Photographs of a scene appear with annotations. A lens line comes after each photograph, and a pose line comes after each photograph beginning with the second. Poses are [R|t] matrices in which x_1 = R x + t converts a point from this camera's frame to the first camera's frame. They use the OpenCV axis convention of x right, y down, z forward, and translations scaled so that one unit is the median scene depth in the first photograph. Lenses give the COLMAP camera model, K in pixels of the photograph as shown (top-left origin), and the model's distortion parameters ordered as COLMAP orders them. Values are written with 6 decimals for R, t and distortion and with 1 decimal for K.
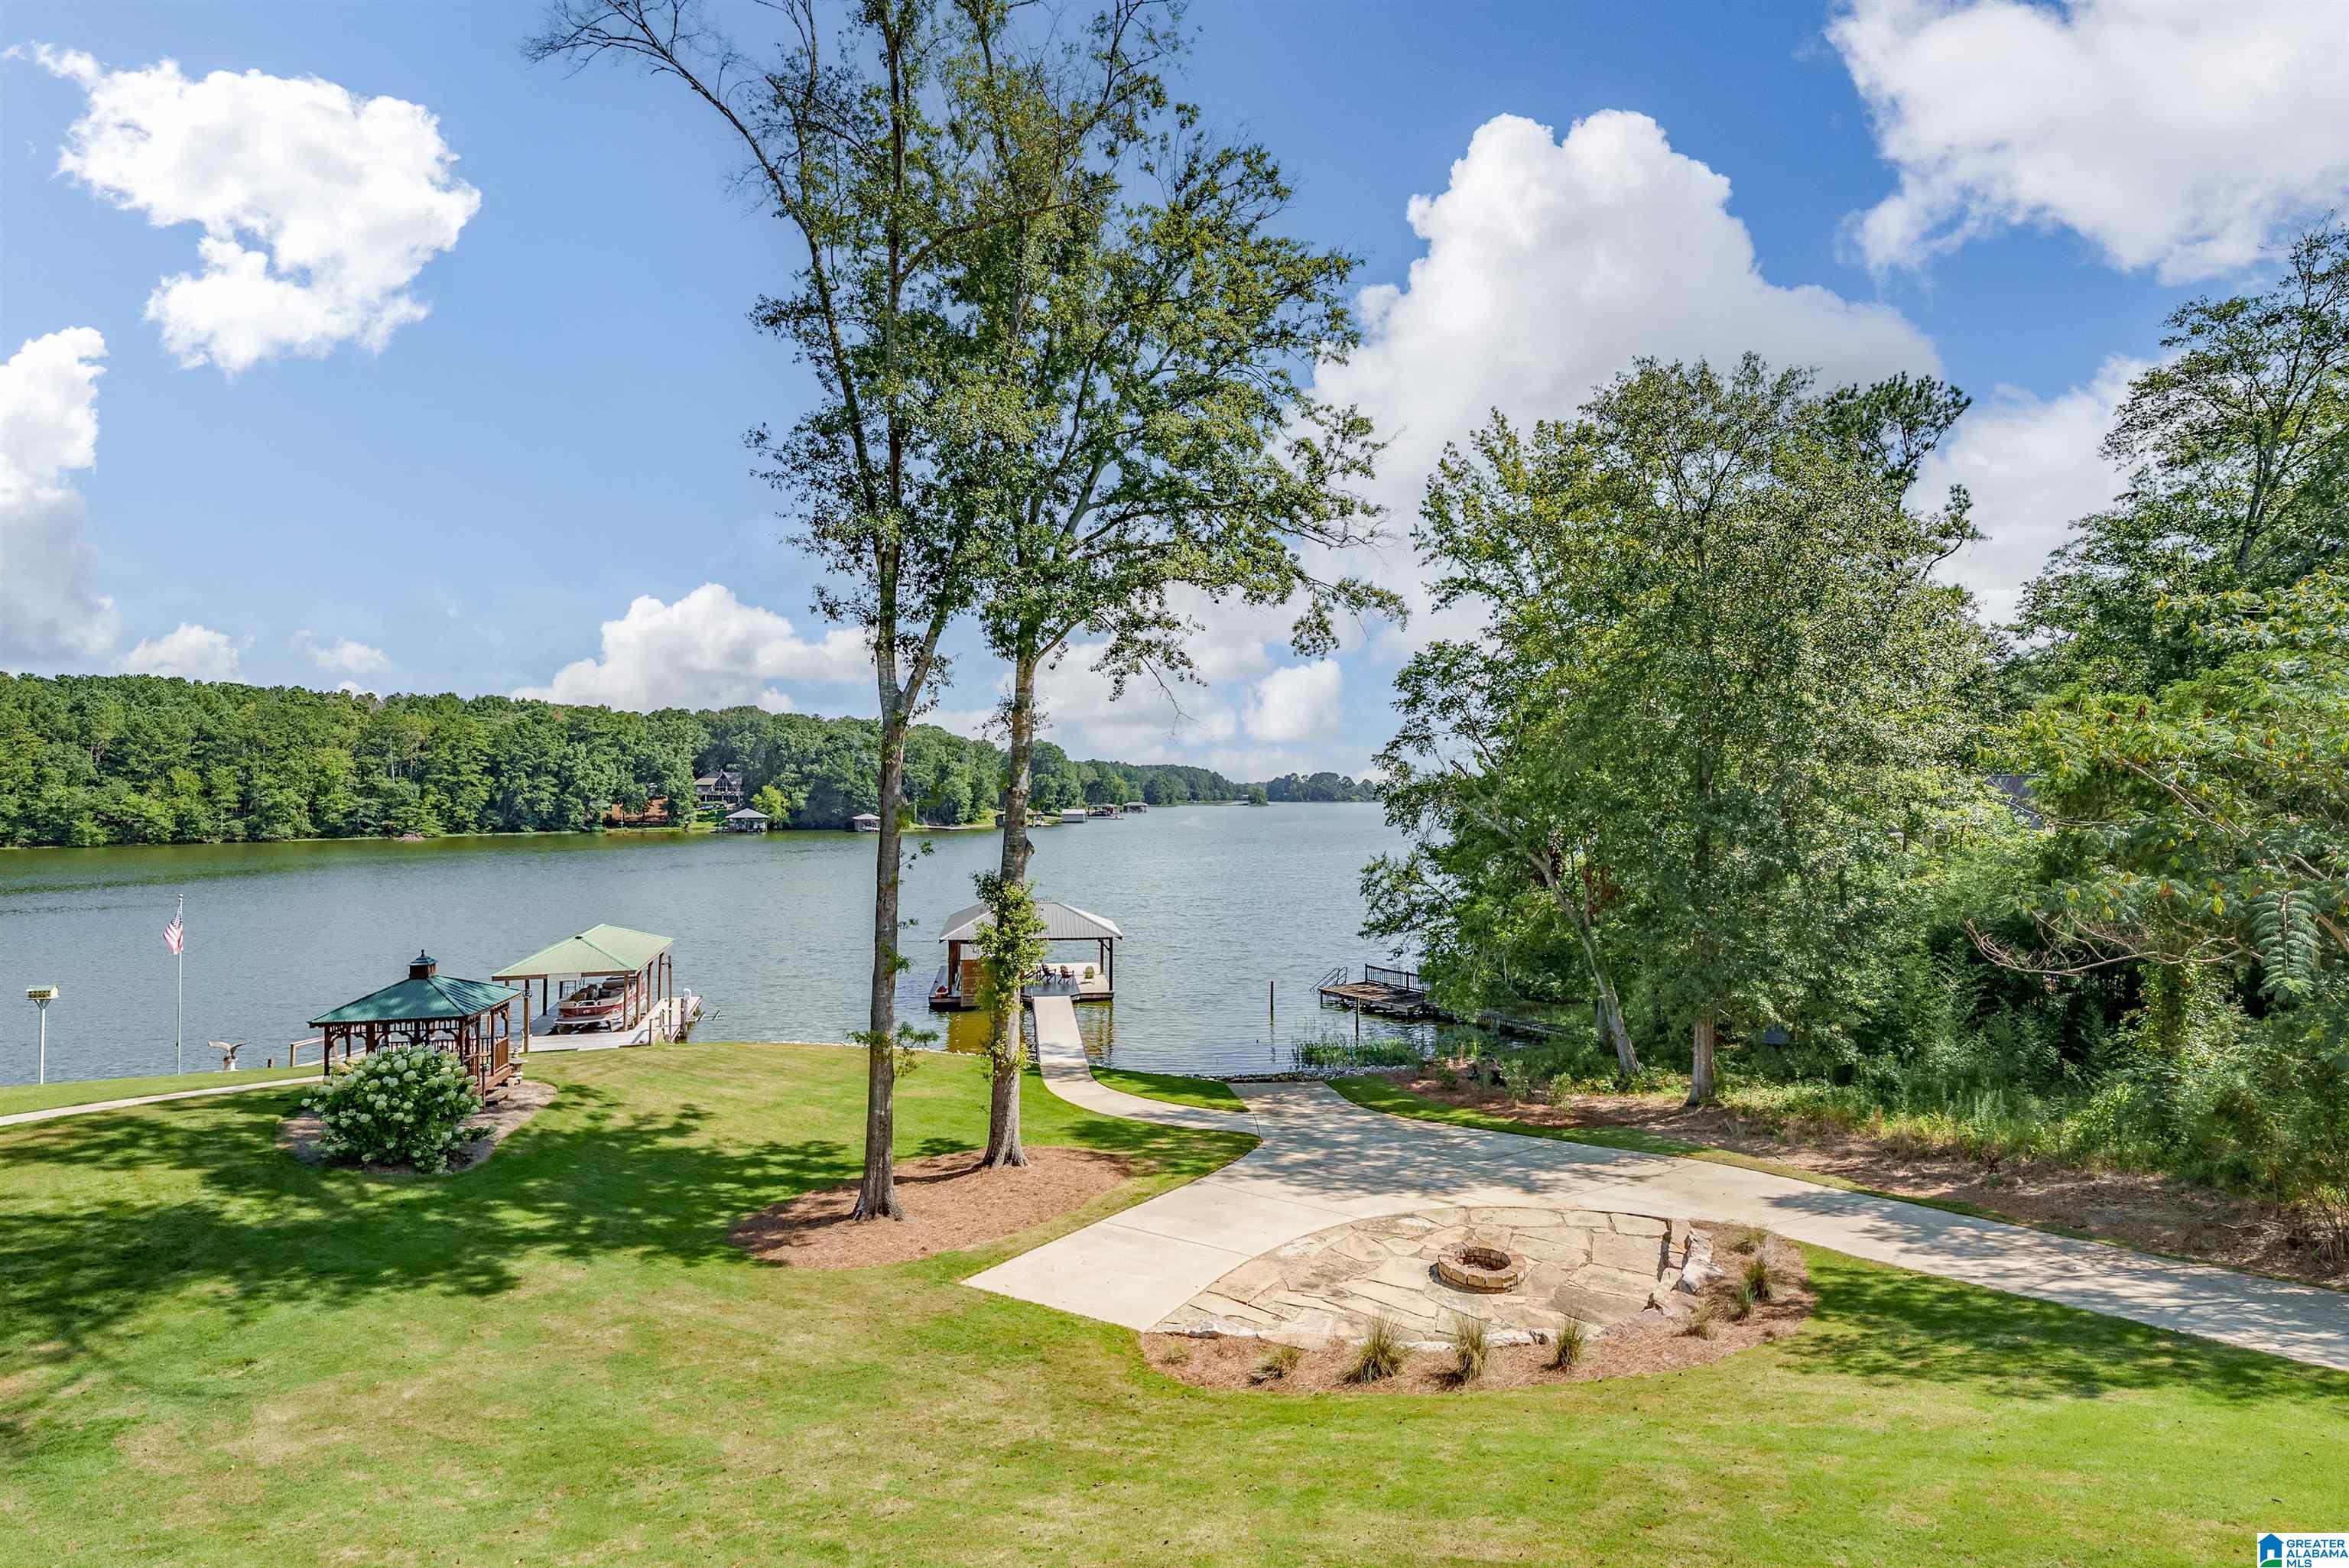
lens RADIAL K [[1075.5, 0, 1179.6], [0, 1075.5, 782.5], [0, 0, 1]] dist [-0.001782, 0.000964]
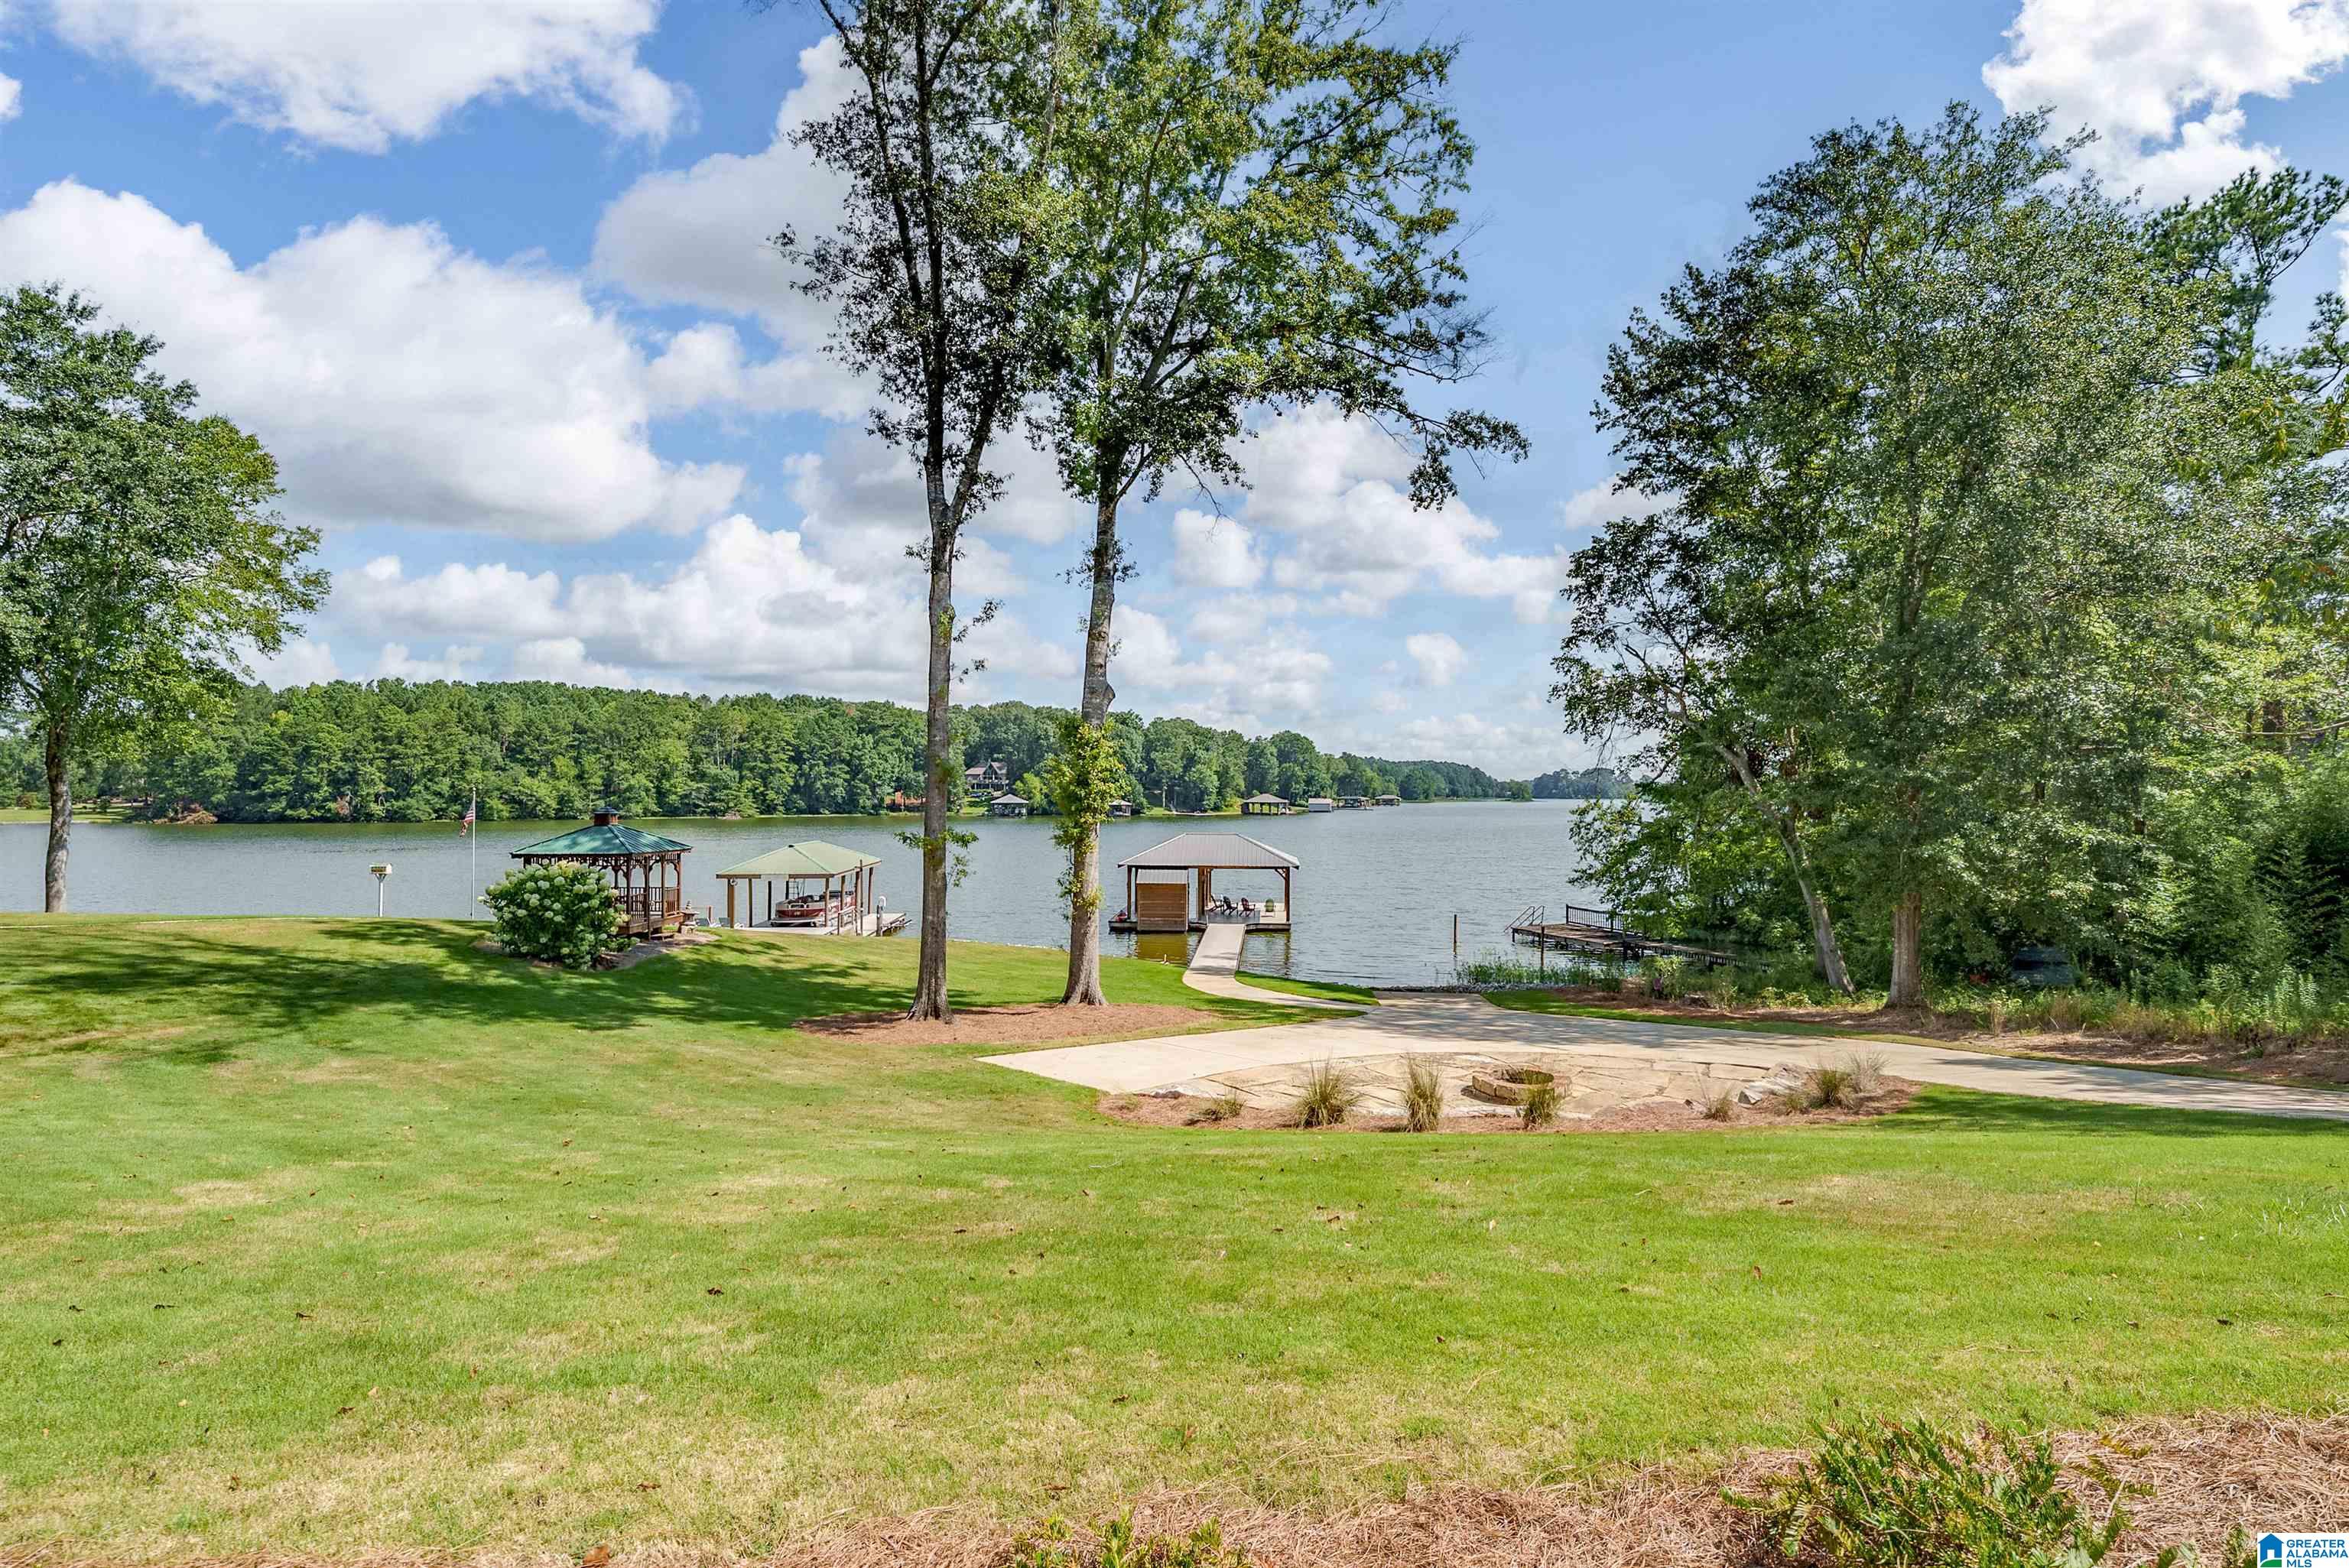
lens RADIAL K [[1075.5, 0, 1178.4], [0, 1075.5, 784.5], [0, 0, 1]] dist [-0.001782, 0.000964]
pose [[0.970927, -0.001883, -0.239368, 0.086613], [0.002095, 0.999998, 0.000631, 0.079084], [0.239366, -0.001114, 0.970929, 0.025975]]
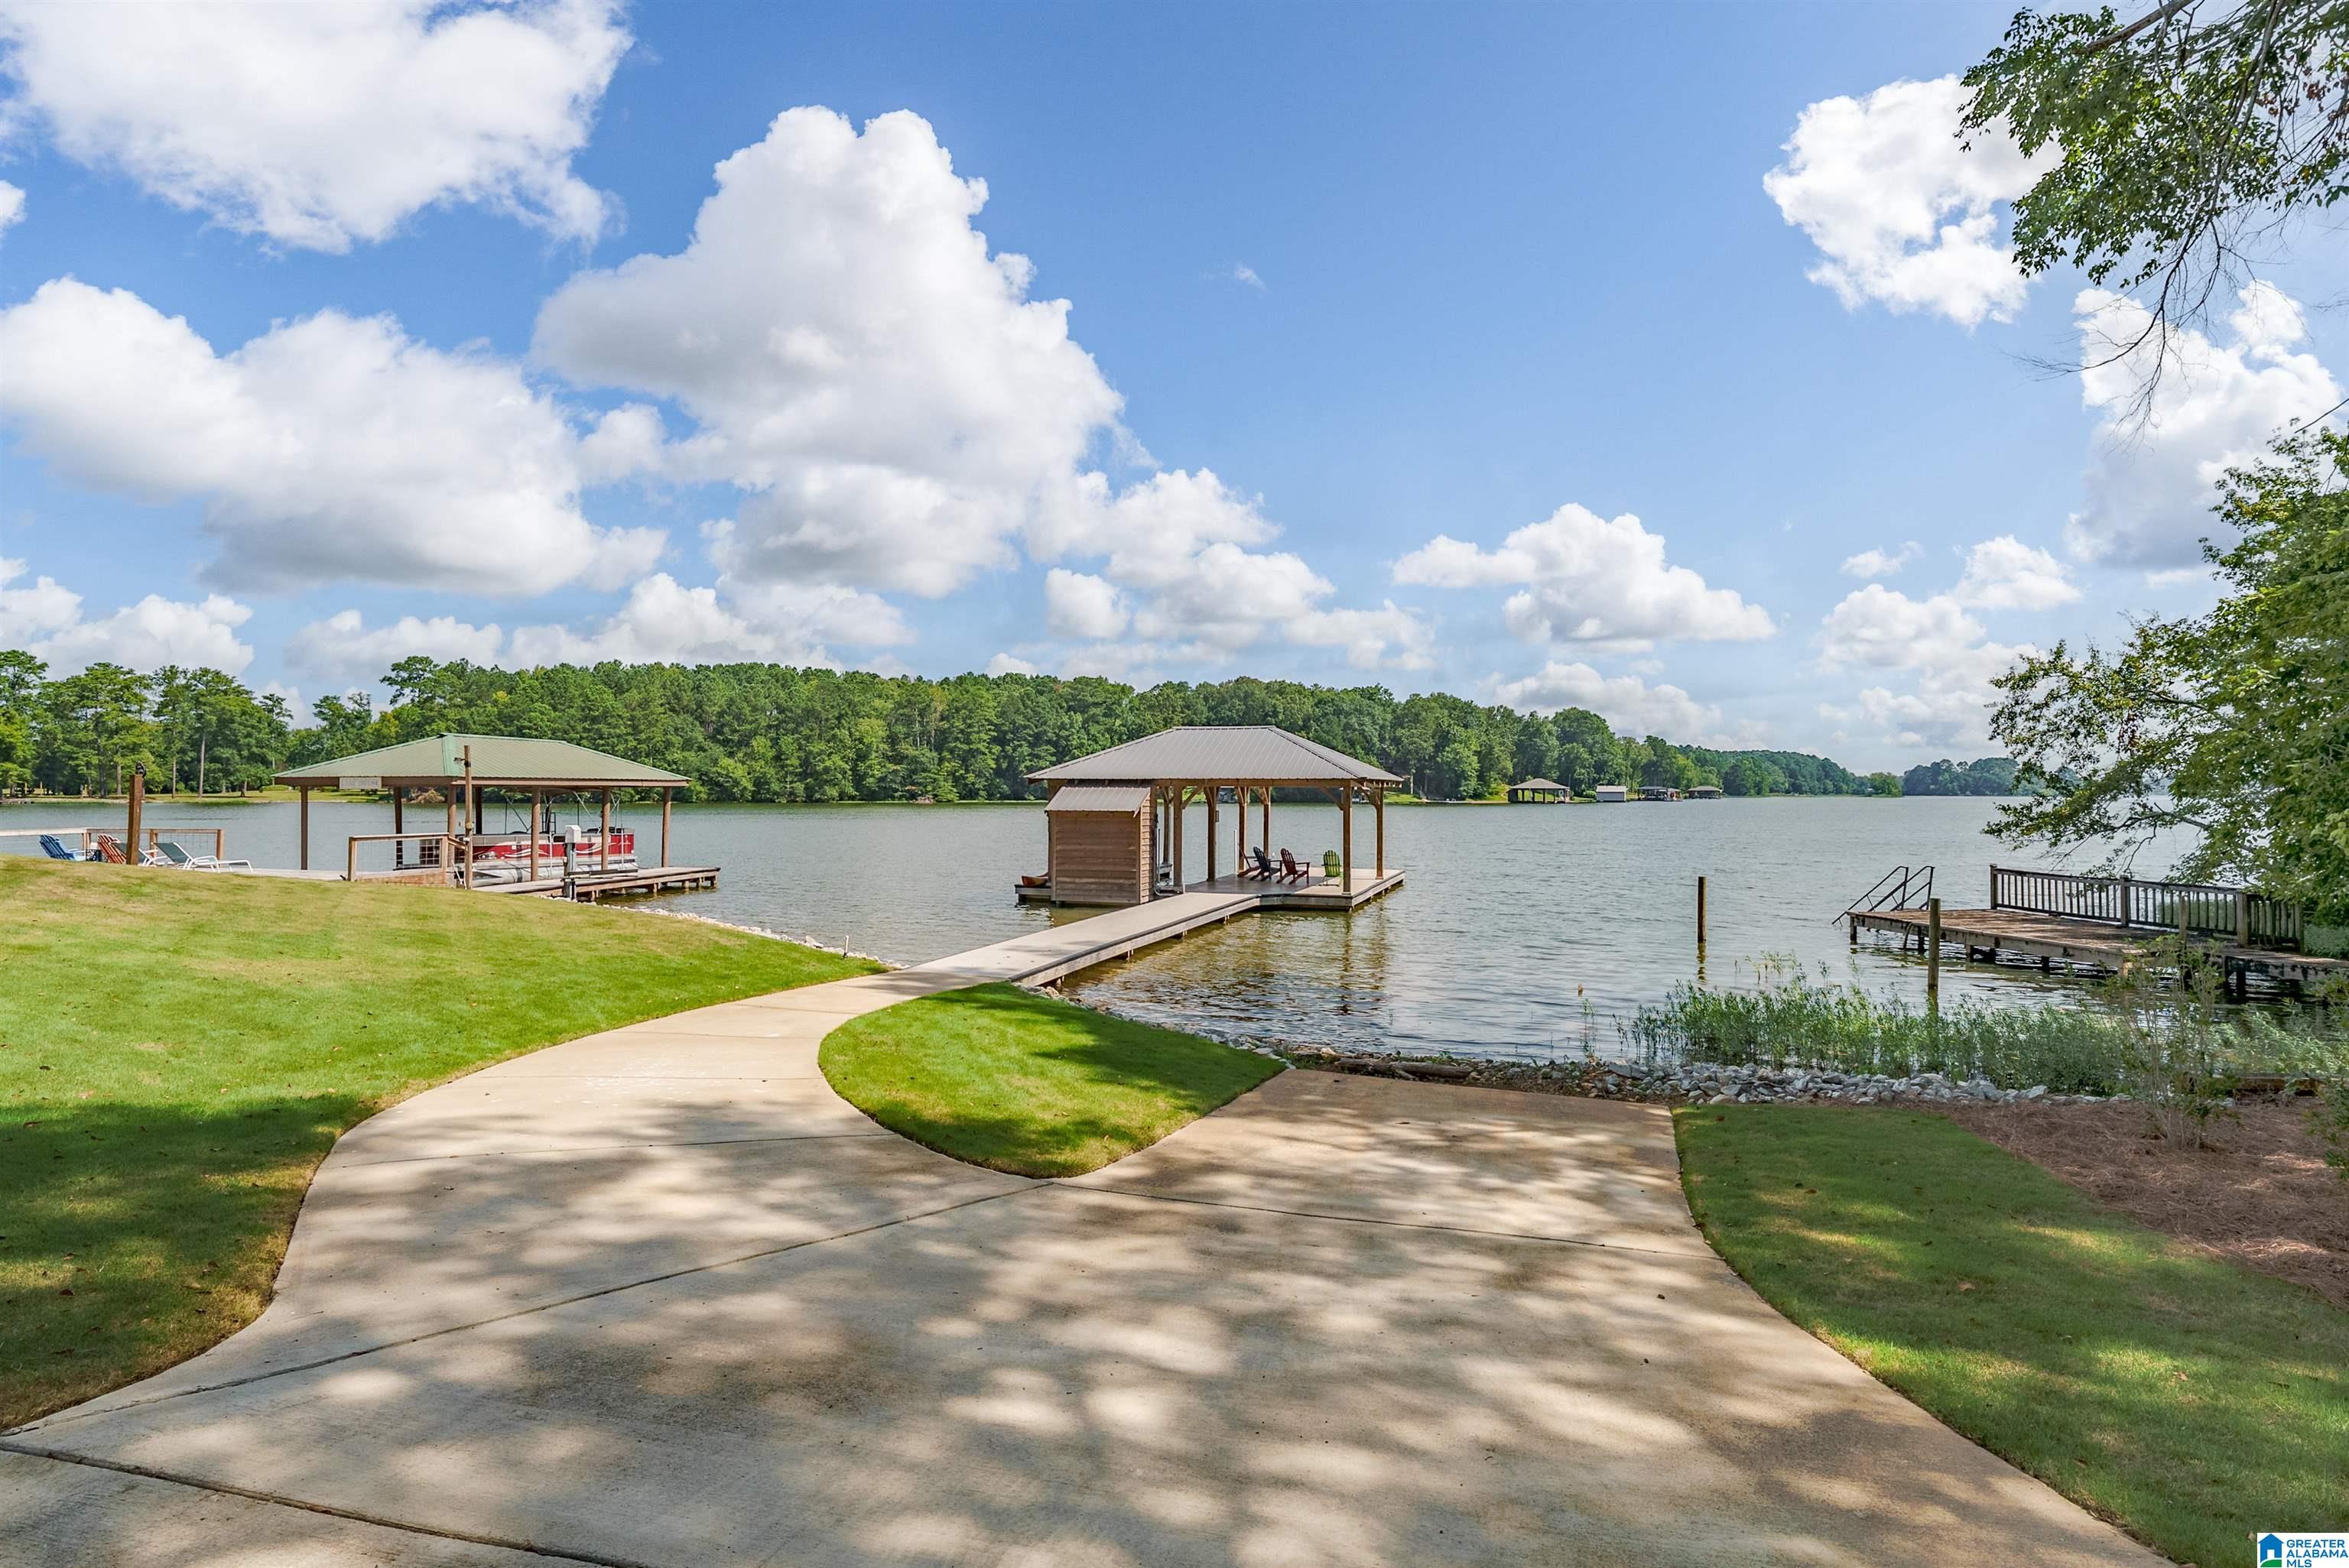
lens RADIAL K [[1140.1, 0, 1177.5], [0, 1140.1, 784.6], [0, 0, 1]] dist [0.001137, -0.001170]
pose [[0.882406, -0.003521, -0.470476, 0.129971], [0.003630, 0.999993, -0.000675, 0.170471], [0.470475, -0.001113, 0.882412, 0.597622]]
